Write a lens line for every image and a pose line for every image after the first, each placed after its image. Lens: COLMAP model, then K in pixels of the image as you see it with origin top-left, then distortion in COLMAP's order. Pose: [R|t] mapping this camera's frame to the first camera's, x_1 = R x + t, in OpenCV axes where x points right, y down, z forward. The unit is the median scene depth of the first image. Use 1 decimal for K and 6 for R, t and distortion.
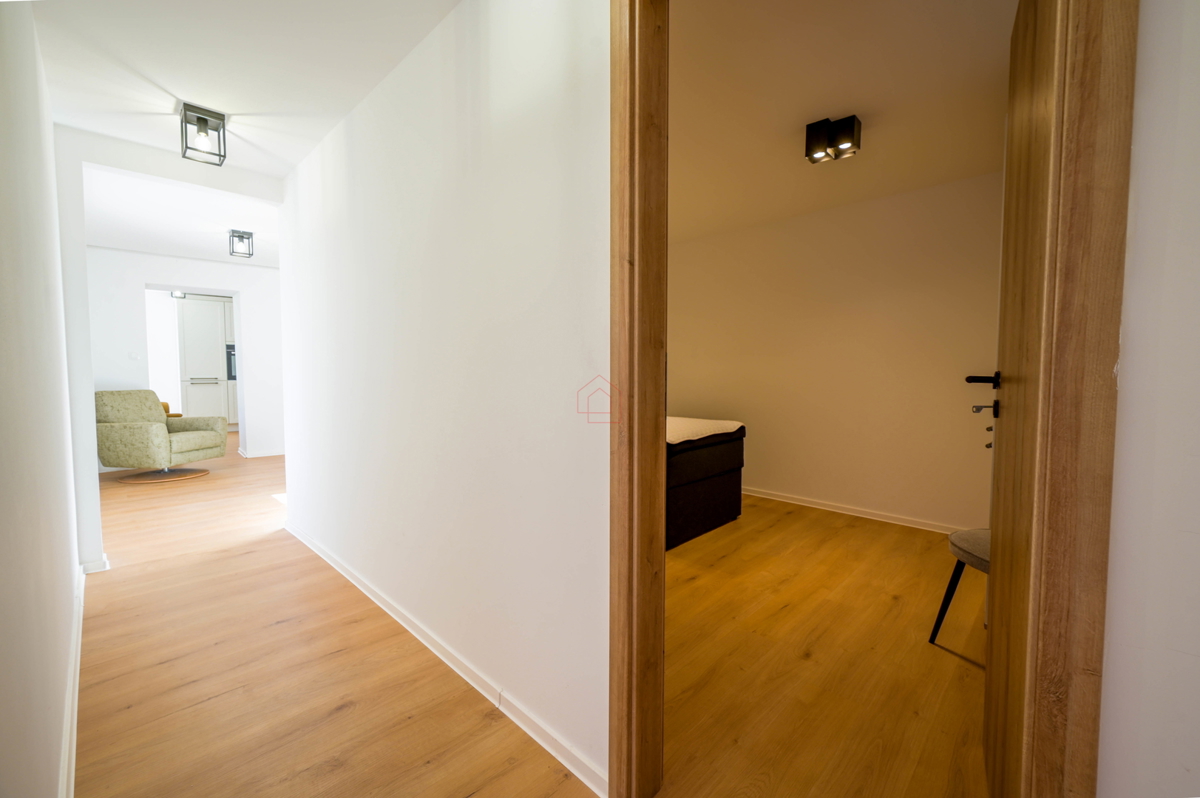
lens RADIAL K [[488.5, 0, 597.7], [0, 488.5, 394.4], [0, 0, 1]] dist [-0.001415, 0.000092]
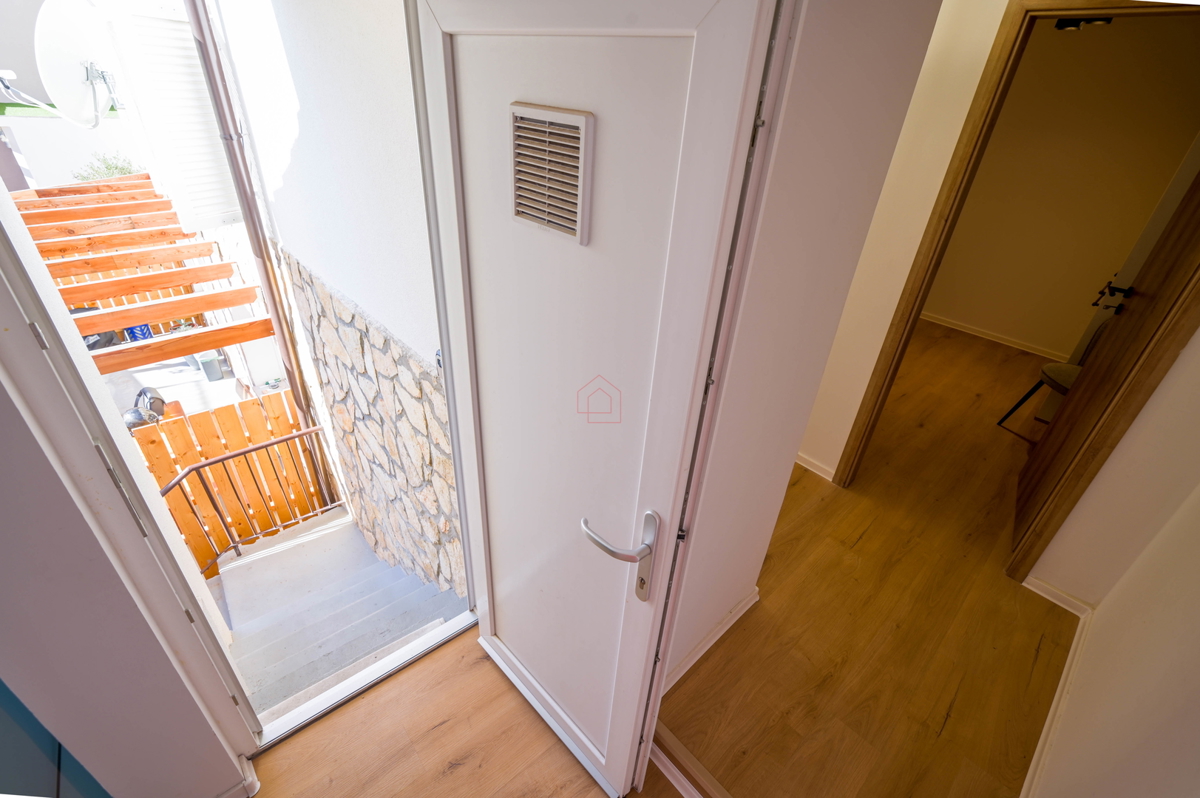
lens RADIAL K [[516.3, 0, 602.2], [0, 516.3, 391.5], [0, 0, 1]] dist [-0.001831, 0.000018]
pose [[0.996823, 0.078591, -0.012903, -0.701468], [-0.063882, 0.885745, 0.459756, -0.330433], [0.047561, -0.457471, 0.887952, -0.602250]]
